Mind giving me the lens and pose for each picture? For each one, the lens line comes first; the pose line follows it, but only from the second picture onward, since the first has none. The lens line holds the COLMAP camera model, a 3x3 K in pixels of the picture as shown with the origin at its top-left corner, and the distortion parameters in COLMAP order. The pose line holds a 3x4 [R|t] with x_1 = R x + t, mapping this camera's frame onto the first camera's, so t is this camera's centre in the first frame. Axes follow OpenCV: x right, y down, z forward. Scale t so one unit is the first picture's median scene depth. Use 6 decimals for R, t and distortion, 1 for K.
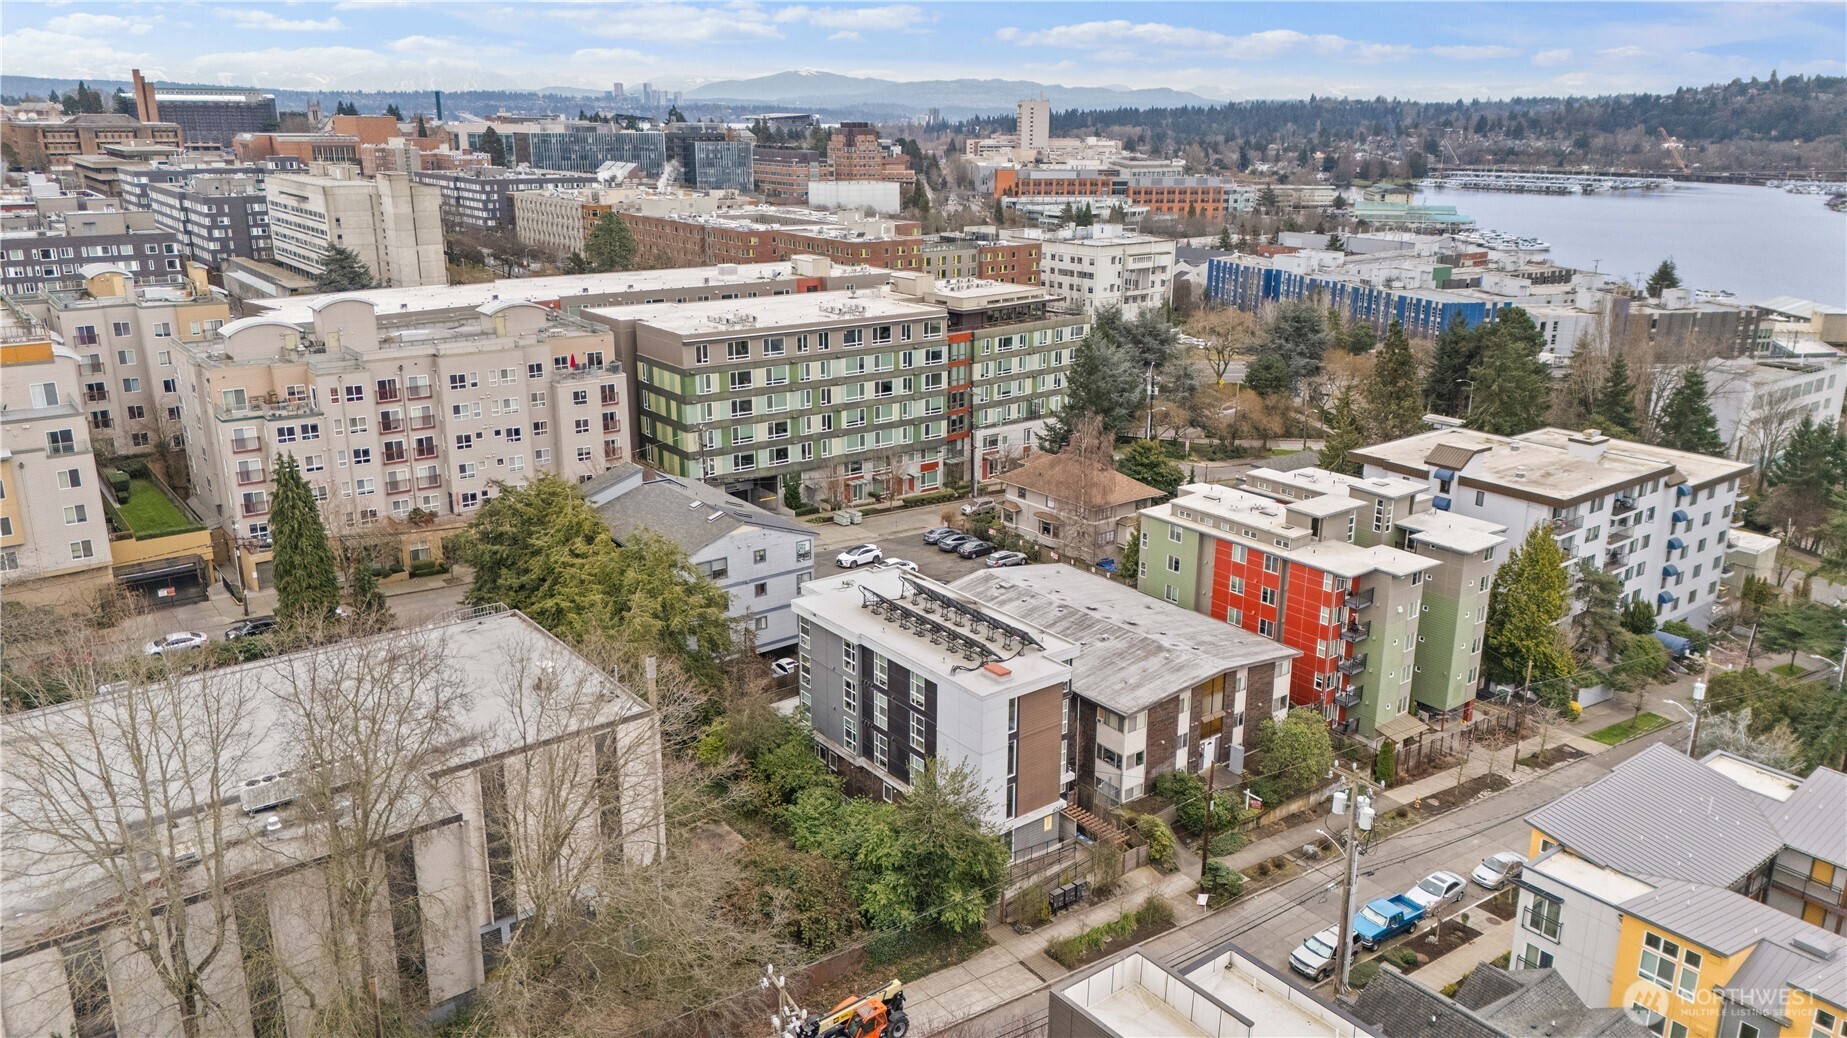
lens RADIAL K [[1339.3, 0, 924.6], [0, 1339.3, 528.6], [0, 0, 1]] dist [0.126172, -0.189412]
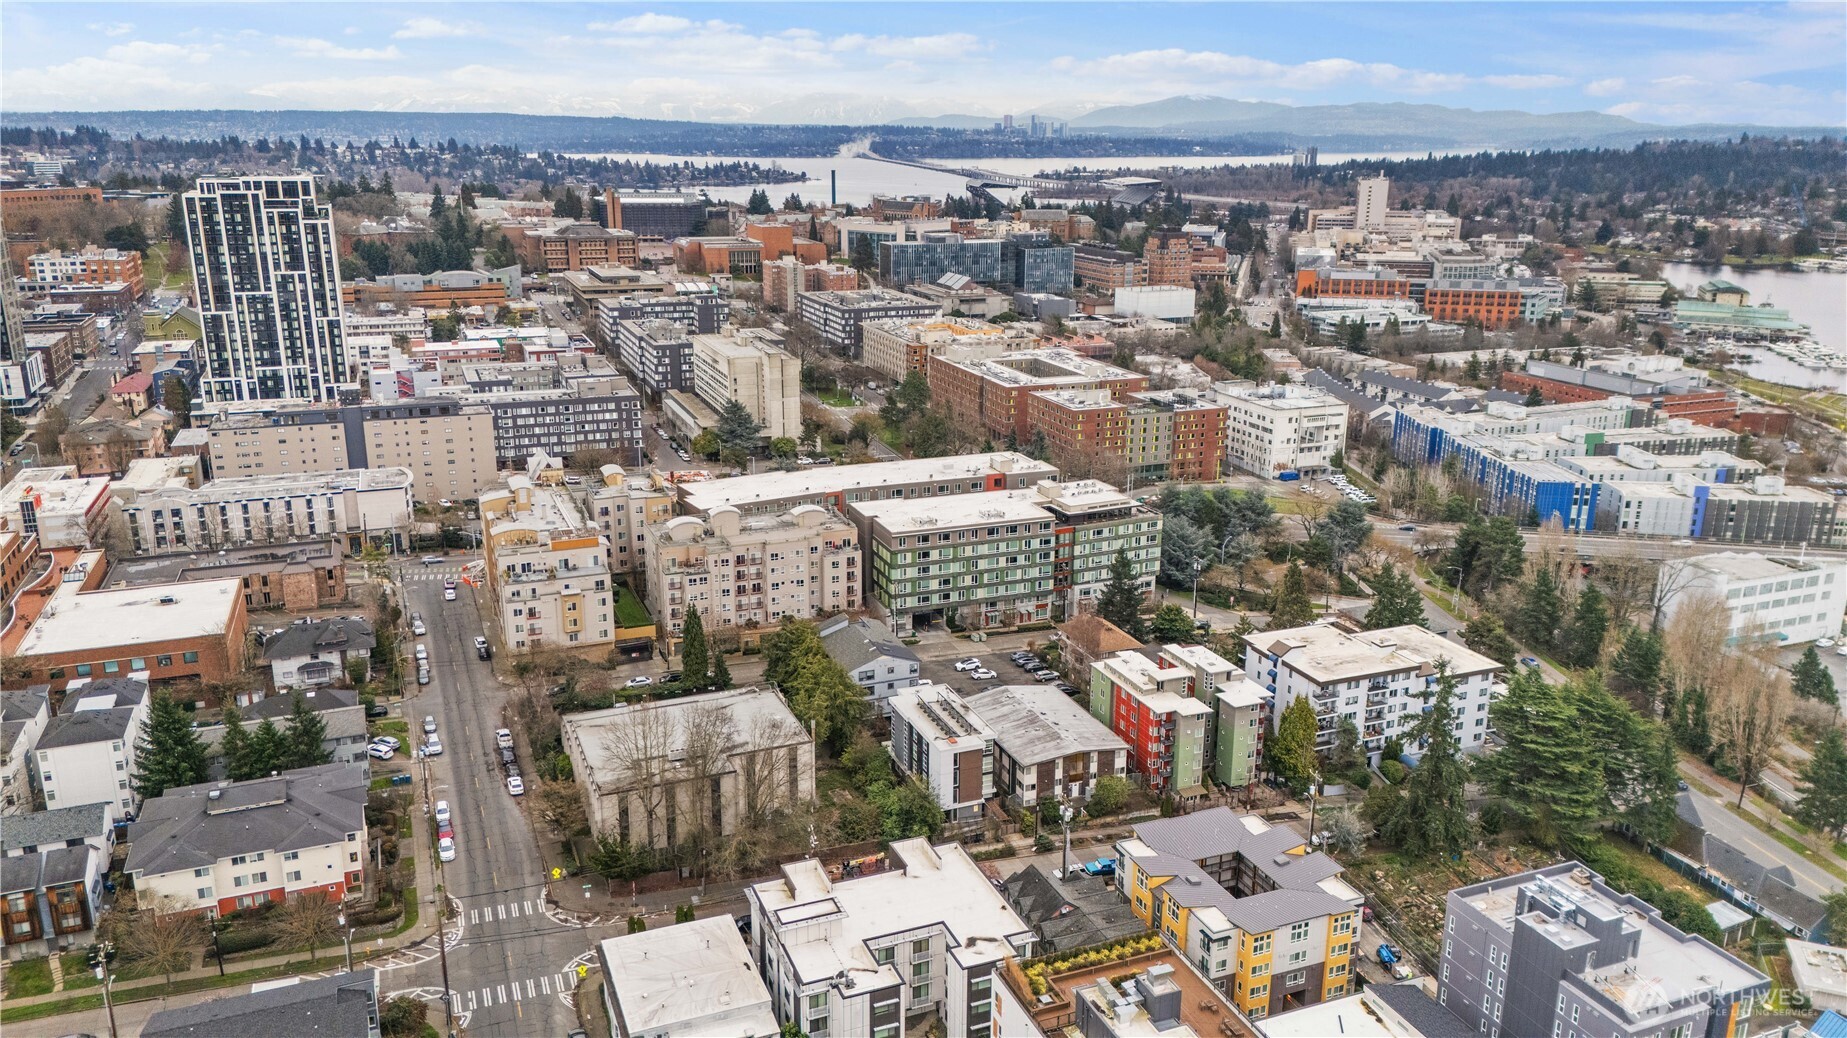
lens RADIAL K [[1344.6, 0, 926.2], [0, 1344.6, 519.9], [0, 0, 1]] dist [0.101646, -0.117721]
pose [[0.963312, 0.075932, -0.257420, 0.371490], [-0.081320, 0.996635, -0.010334, -0.160859], [0.255769, 0.030888, 0.966244, -0.841854]]
